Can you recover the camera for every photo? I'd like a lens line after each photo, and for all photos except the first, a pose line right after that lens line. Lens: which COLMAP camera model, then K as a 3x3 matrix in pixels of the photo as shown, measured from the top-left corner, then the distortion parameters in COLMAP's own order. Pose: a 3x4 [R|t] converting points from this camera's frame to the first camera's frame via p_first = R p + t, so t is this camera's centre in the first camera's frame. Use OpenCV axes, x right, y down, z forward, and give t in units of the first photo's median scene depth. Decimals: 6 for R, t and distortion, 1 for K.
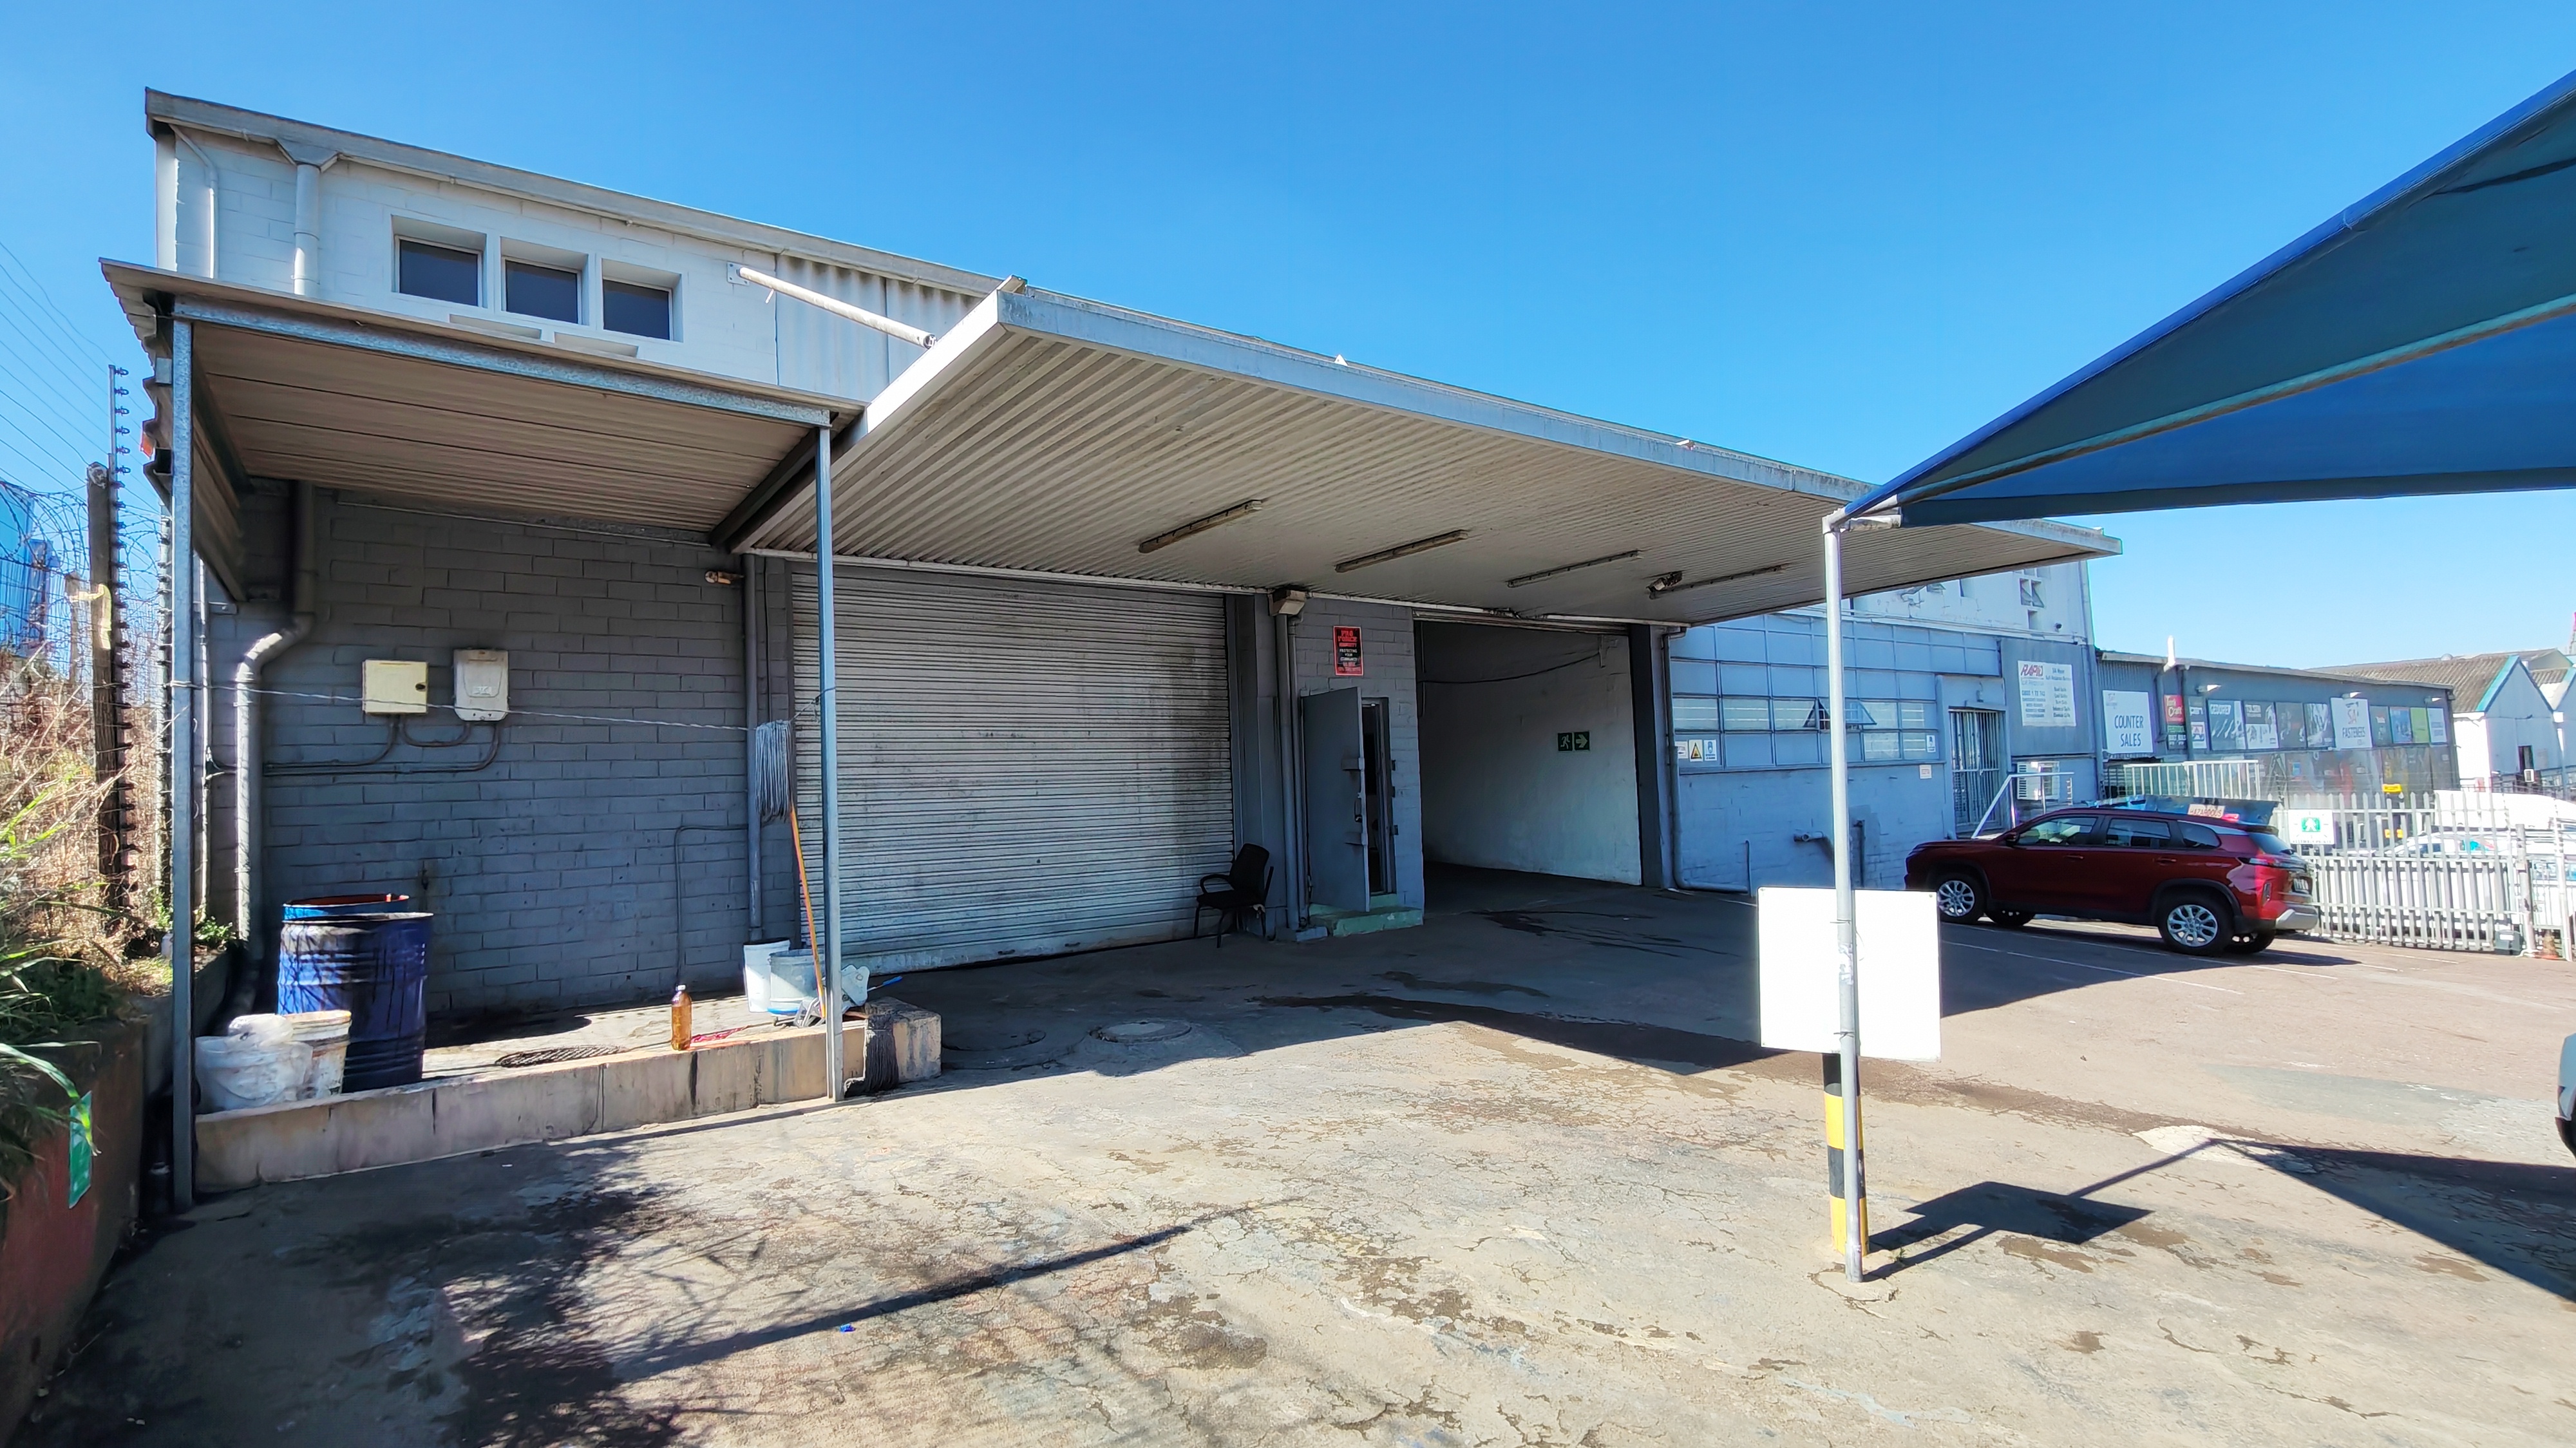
lens RADIAL K [[1179.8, 0, 1268.2], [0, 1179.8, 758.6], [0, 0, 1]] dist [0.000916, -0.001462]
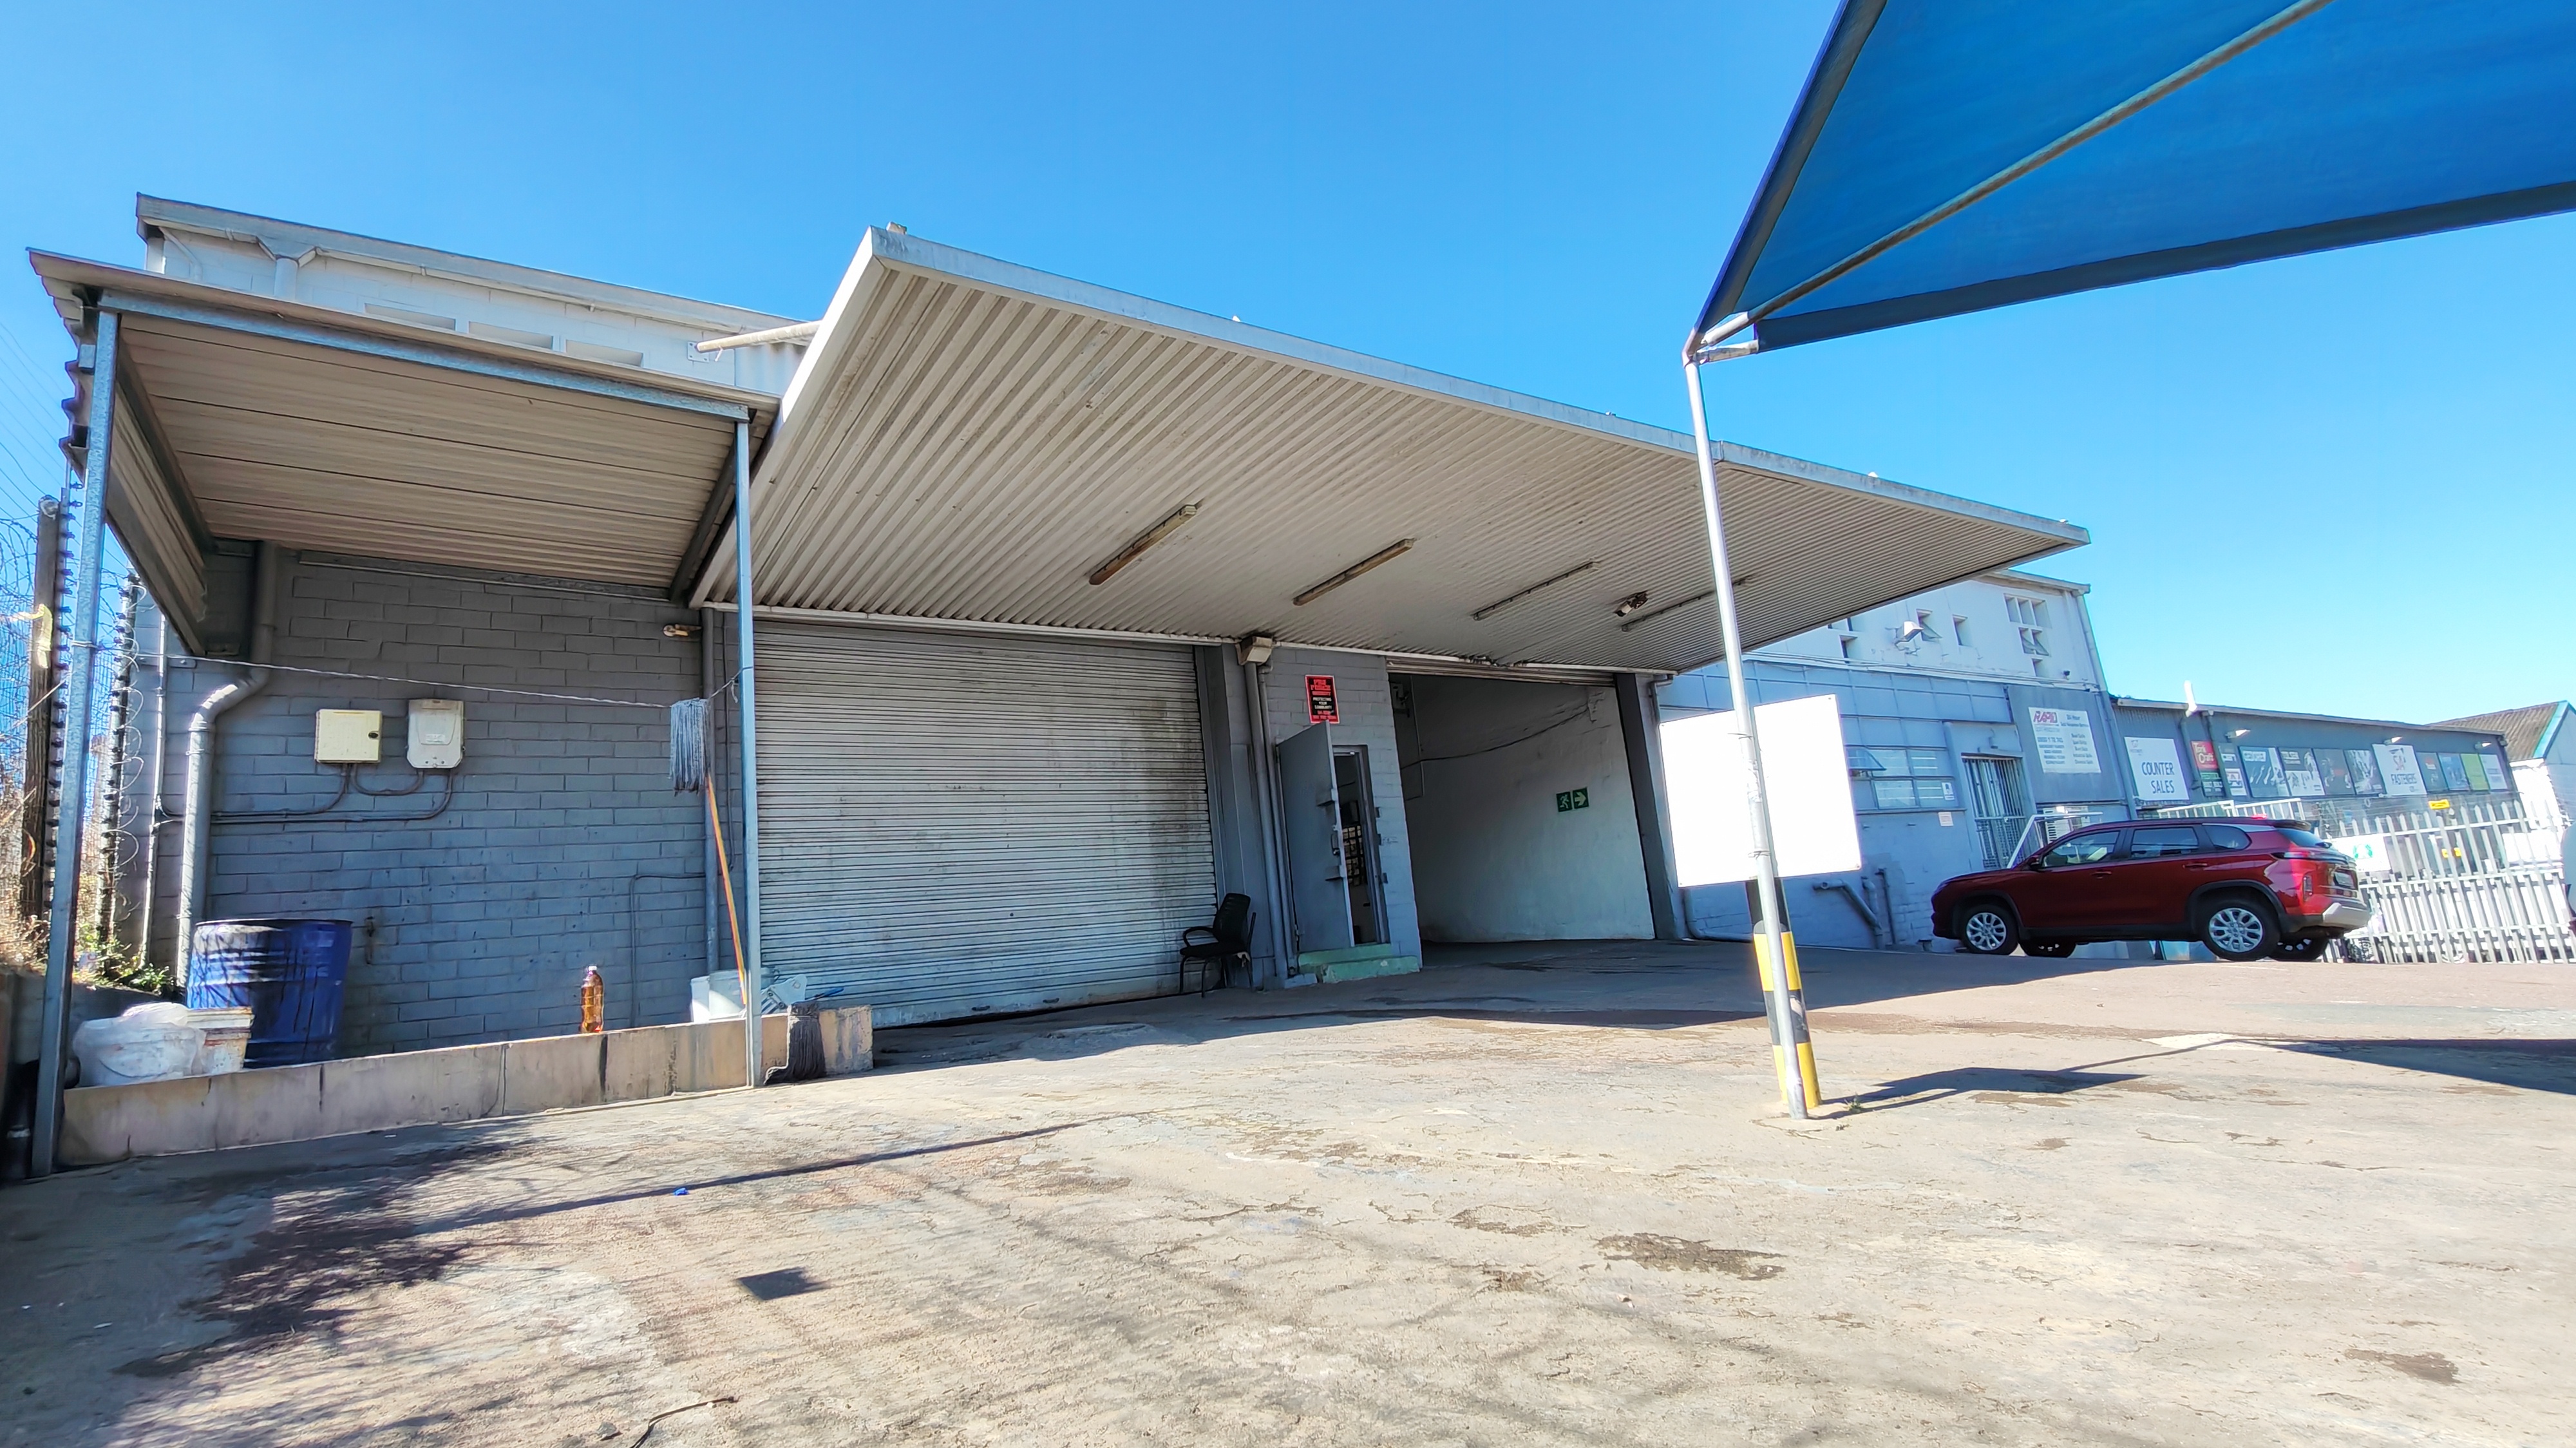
lens RADIAL K [[1179.8, 0, 1267.4], [0, 1179.8, 756.1], [0, 0, 1]] dist [0.000916, -0.001462]
pose [[0.997301, -0.068849, -0.025508, 0.067640], [0.064786, 0.988655, -0.135515, 0.136385], [0.034548, 0.133497, 0.990447, 0.024307]]
